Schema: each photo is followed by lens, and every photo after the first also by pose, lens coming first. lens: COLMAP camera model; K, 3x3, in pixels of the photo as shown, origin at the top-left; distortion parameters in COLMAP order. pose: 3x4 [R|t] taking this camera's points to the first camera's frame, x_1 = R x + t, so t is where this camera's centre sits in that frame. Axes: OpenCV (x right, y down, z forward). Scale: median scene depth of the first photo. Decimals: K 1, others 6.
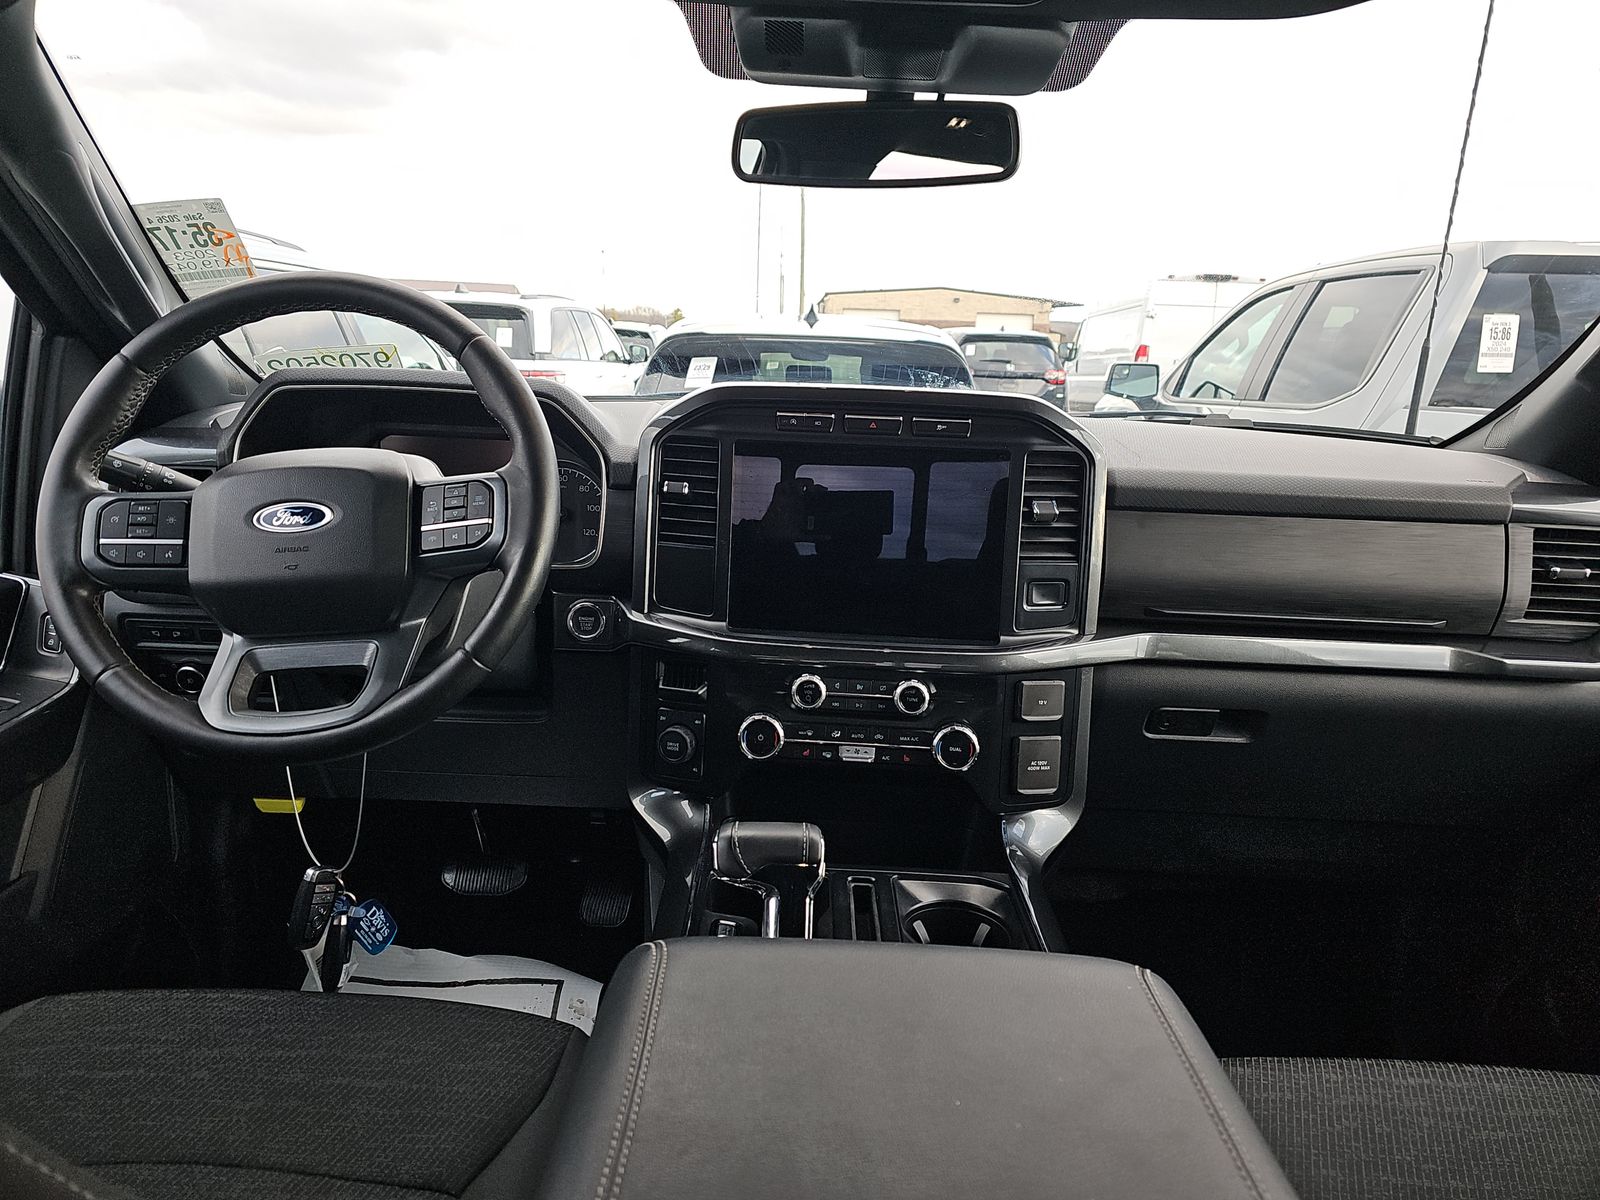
lens RADIAL K [[1052.6, 0, 800.0], [0, 1052.6, 600.0], [0, 0, 1]] dist [0.007719, 0.001129]
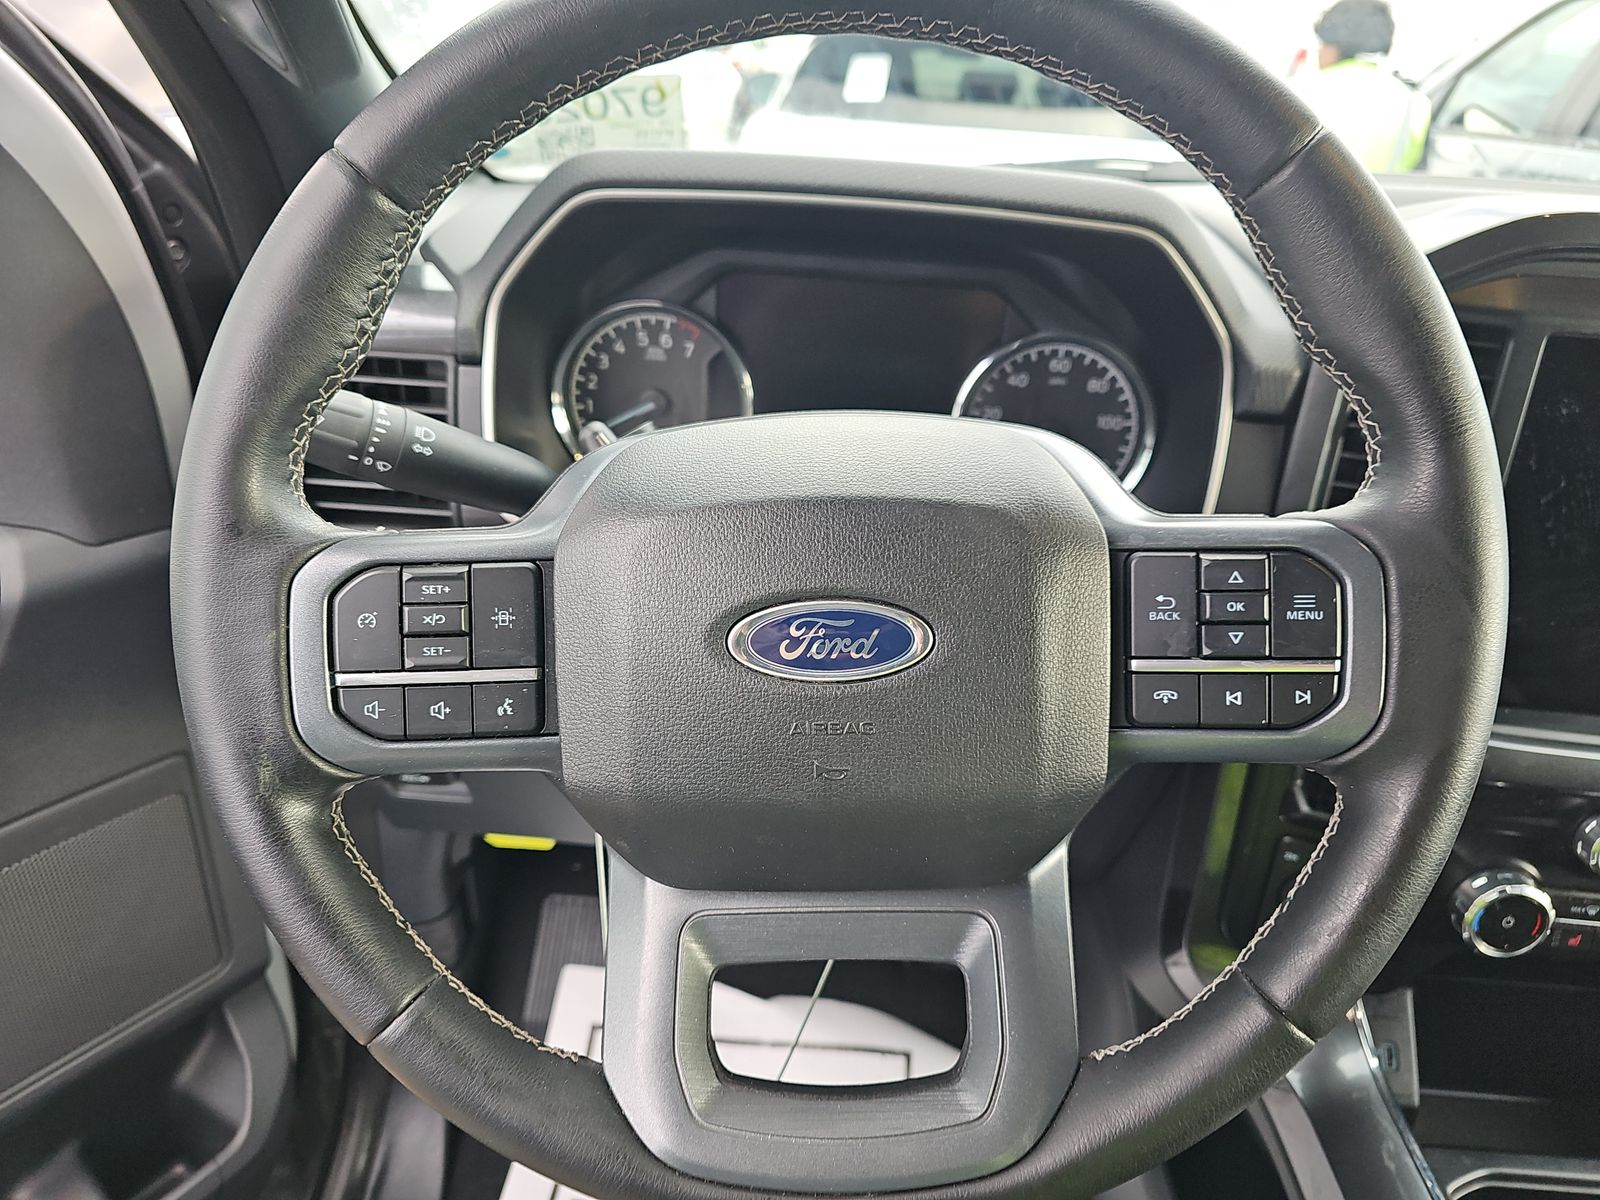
lens RADIAL K [[1052.6, 0, 800.0], [0, 1052.6, 600.0], [0, 0, 1]] dist [0.007719, 0.001129]
pose [[0.998263, 0.043013, -0.040265, -0.471786], [-0.031666, 0.967991, 0.248979, -0.183647], [0.049686, -0.247271, 0.967672, 0.630768]]
